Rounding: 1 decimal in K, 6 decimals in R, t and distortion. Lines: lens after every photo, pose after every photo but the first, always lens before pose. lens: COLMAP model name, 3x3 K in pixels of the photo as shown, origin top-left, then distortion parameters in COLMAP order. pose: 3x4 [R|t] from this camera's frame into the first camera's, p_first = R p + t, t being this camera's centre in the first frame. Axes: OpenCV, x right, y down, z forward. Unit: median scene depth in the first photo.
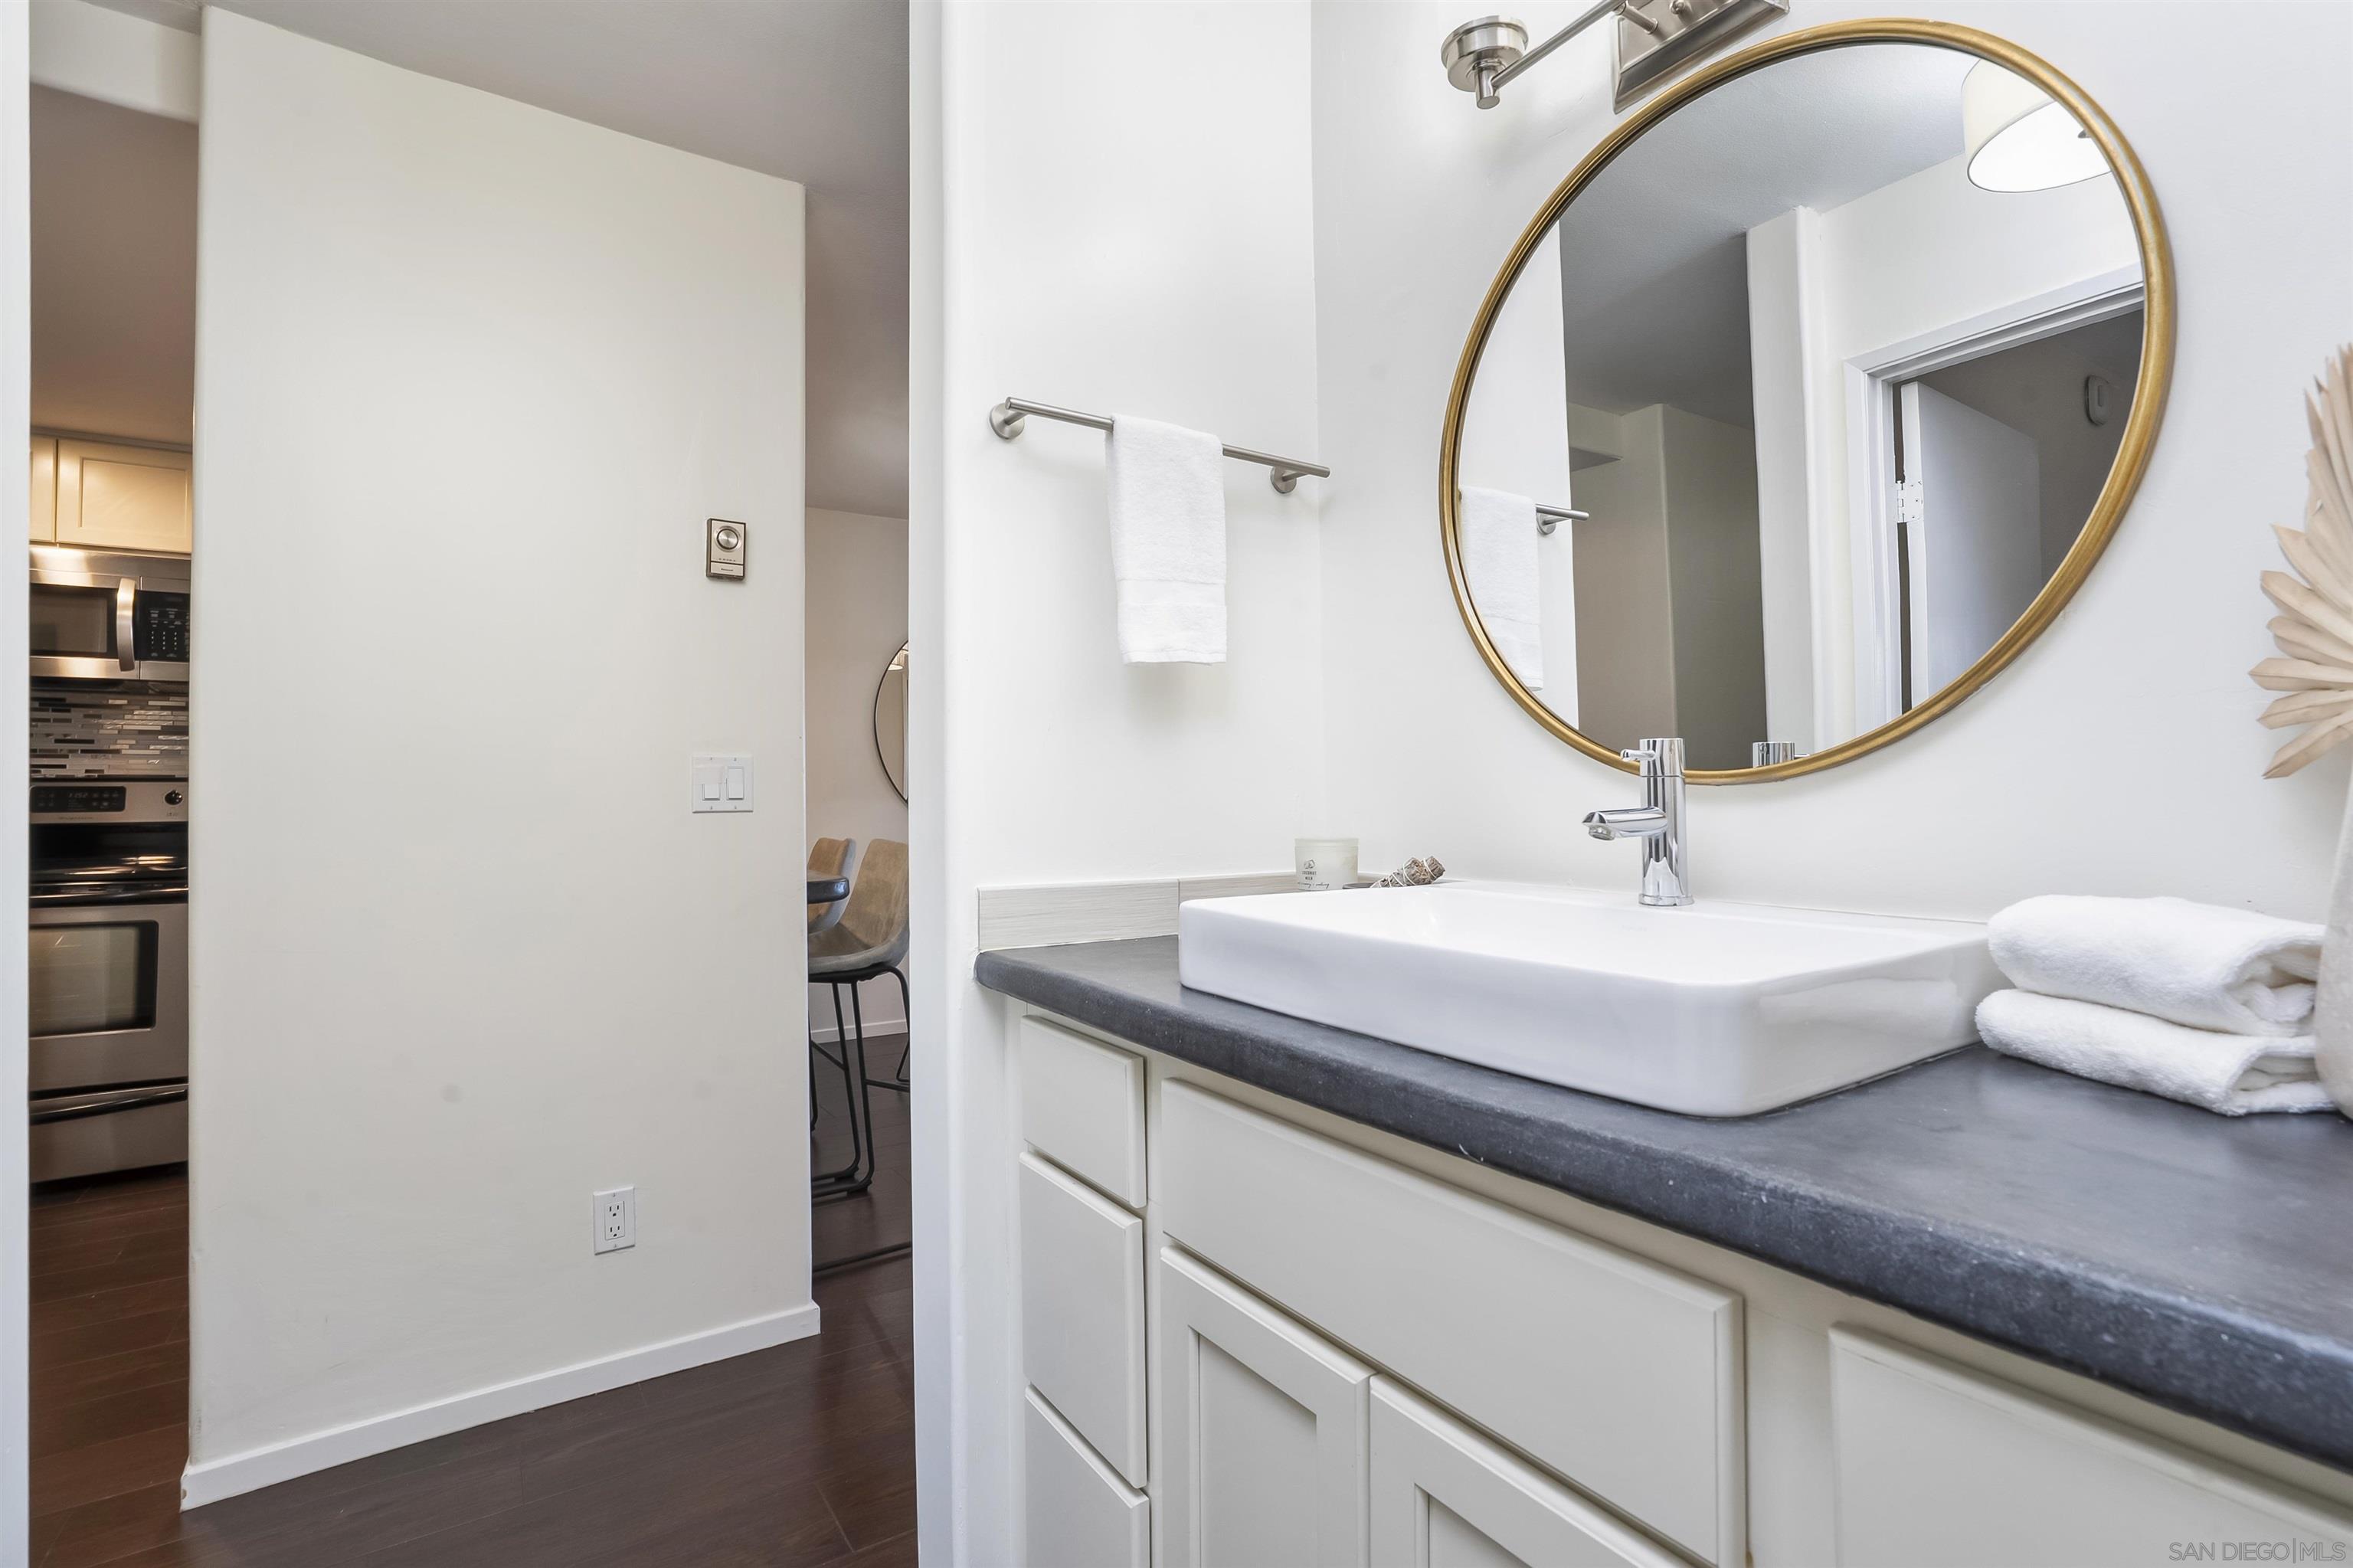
lens RADIAL K [[1085.9, 0, 1183.7], [0, 1085.9, 793.9], [0, 0, 1]] dist [-0.036436, 0.013336]
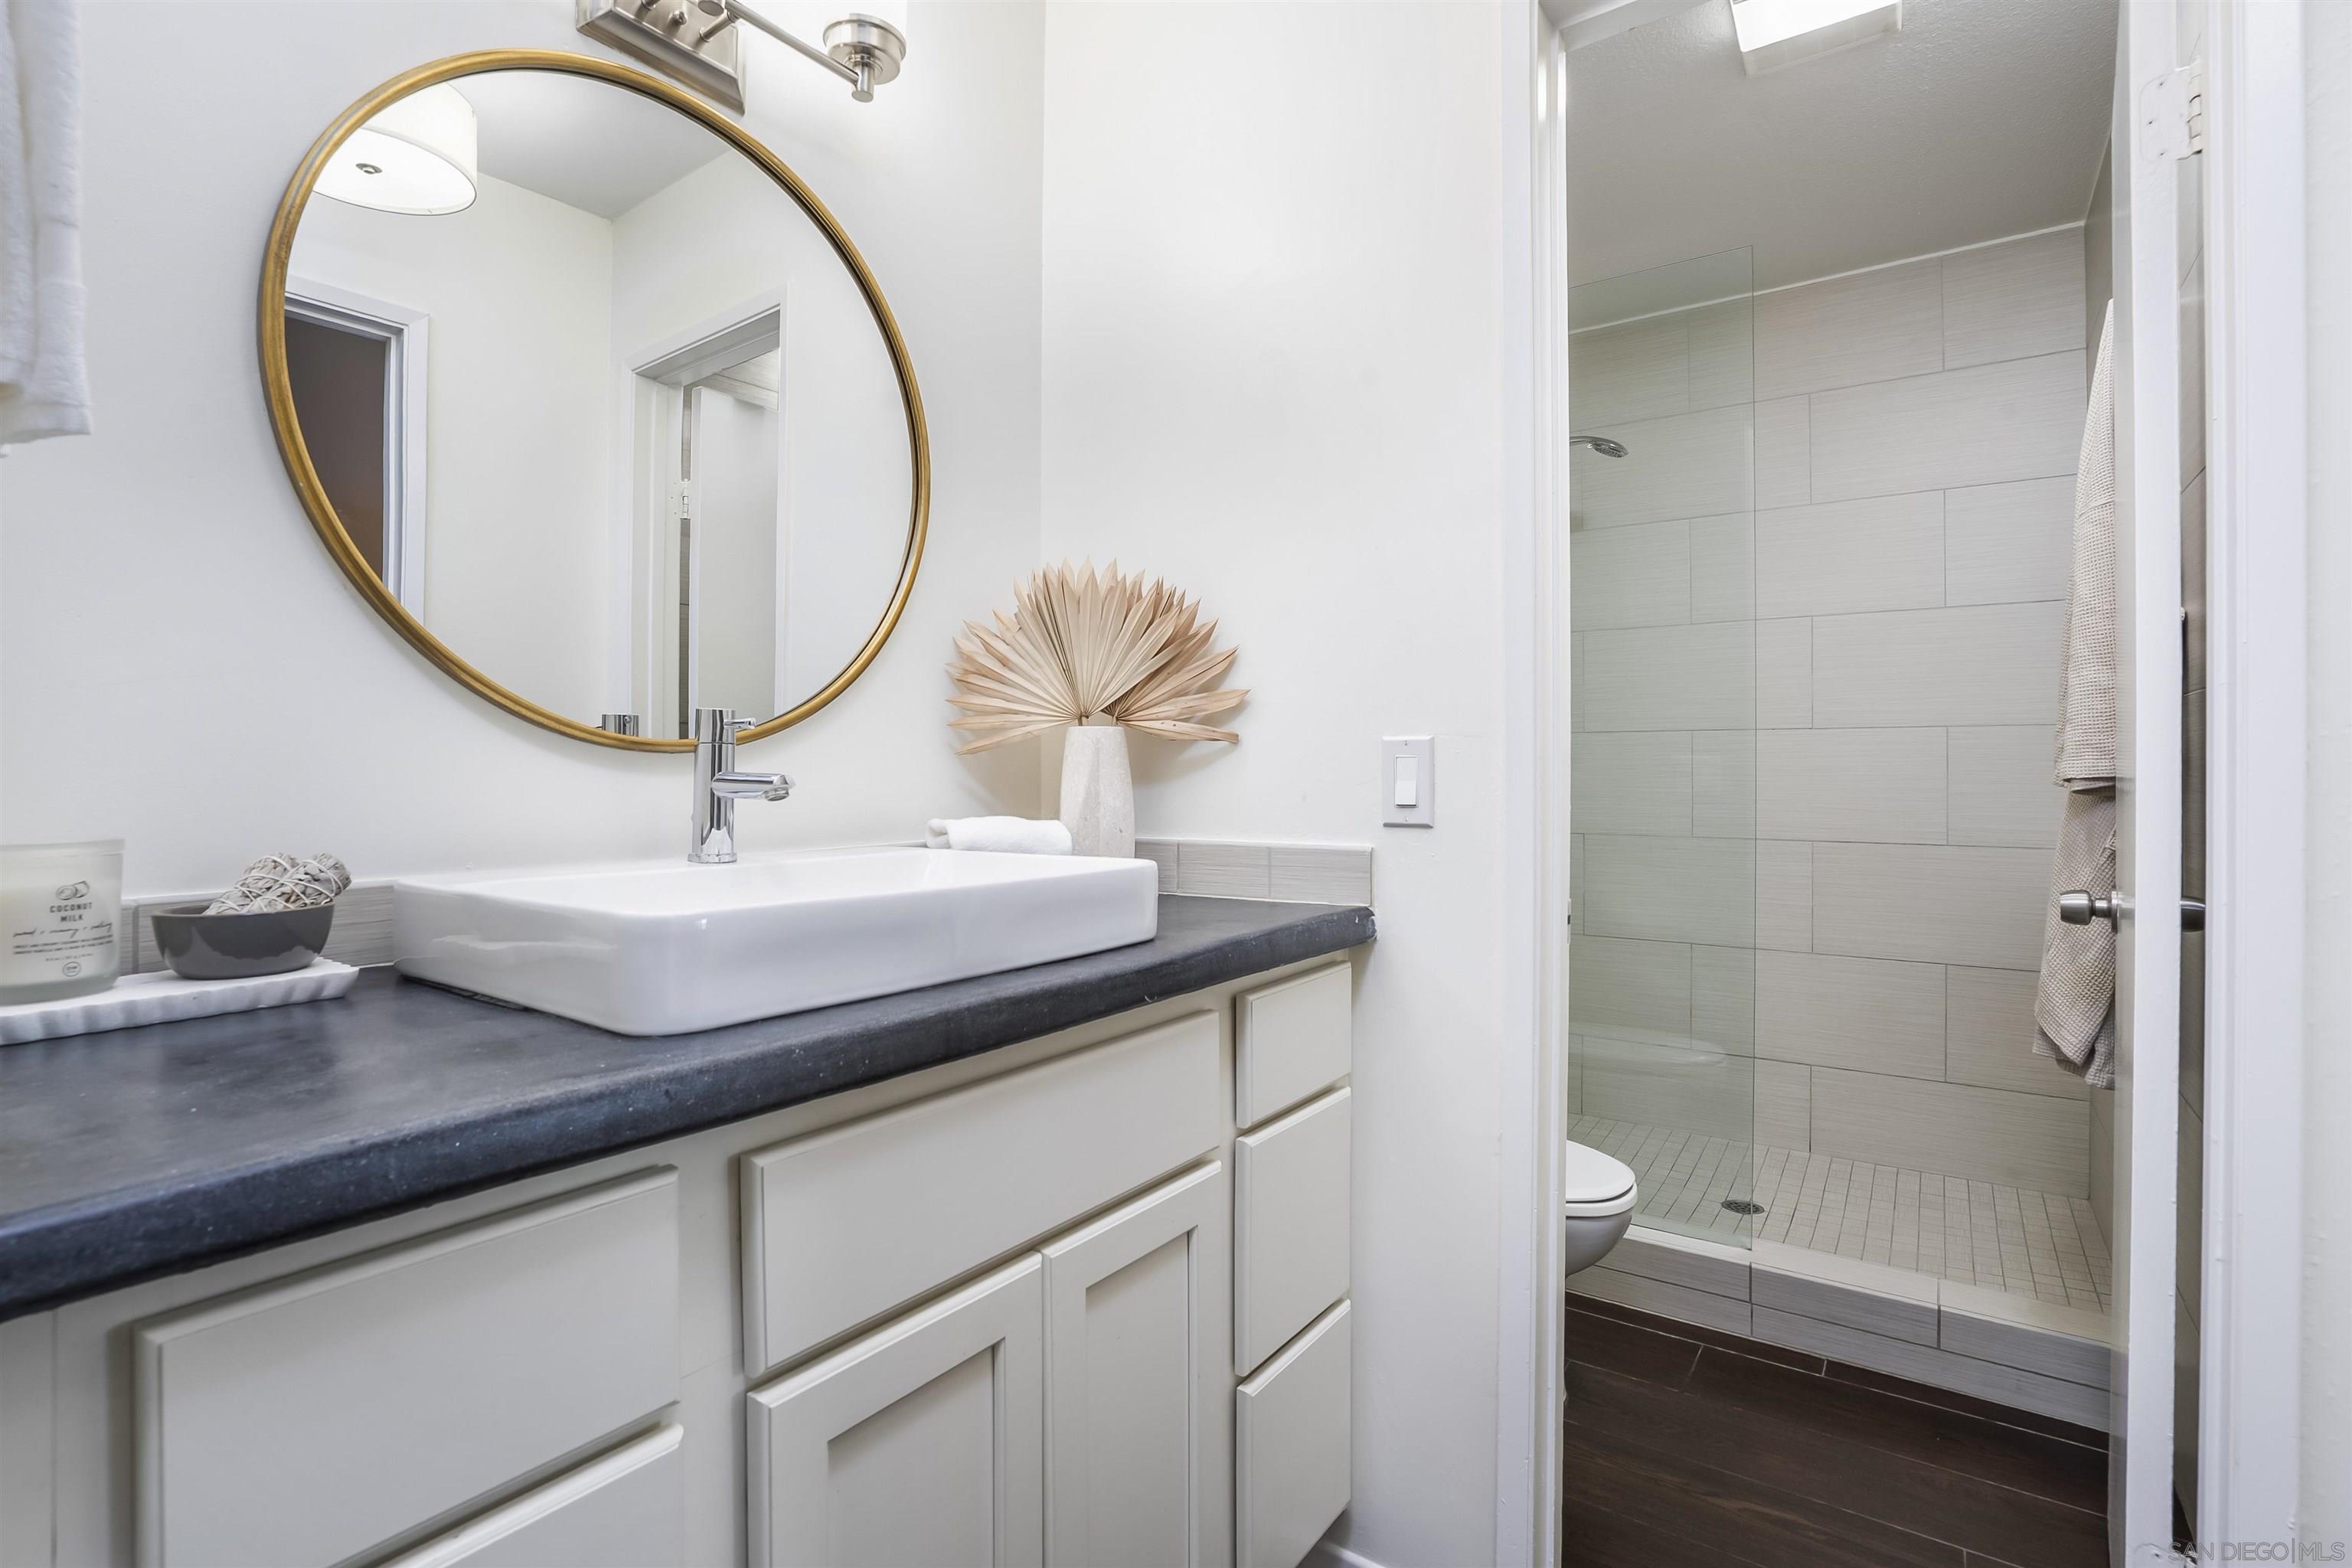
lens RADIAL K [[1115.7, 0, 1166.0], [0, 1115.7, 774.5], [0, 0, 1]] dist [-0.025511, -0.000607]
pose [[-0.352096, 0.001155, 0.935963, -0.969524], [0.002289, 0.999997, -0.000373, 0.022524], [-0.935961, 0.002011, -0.352097, 1.250279]]
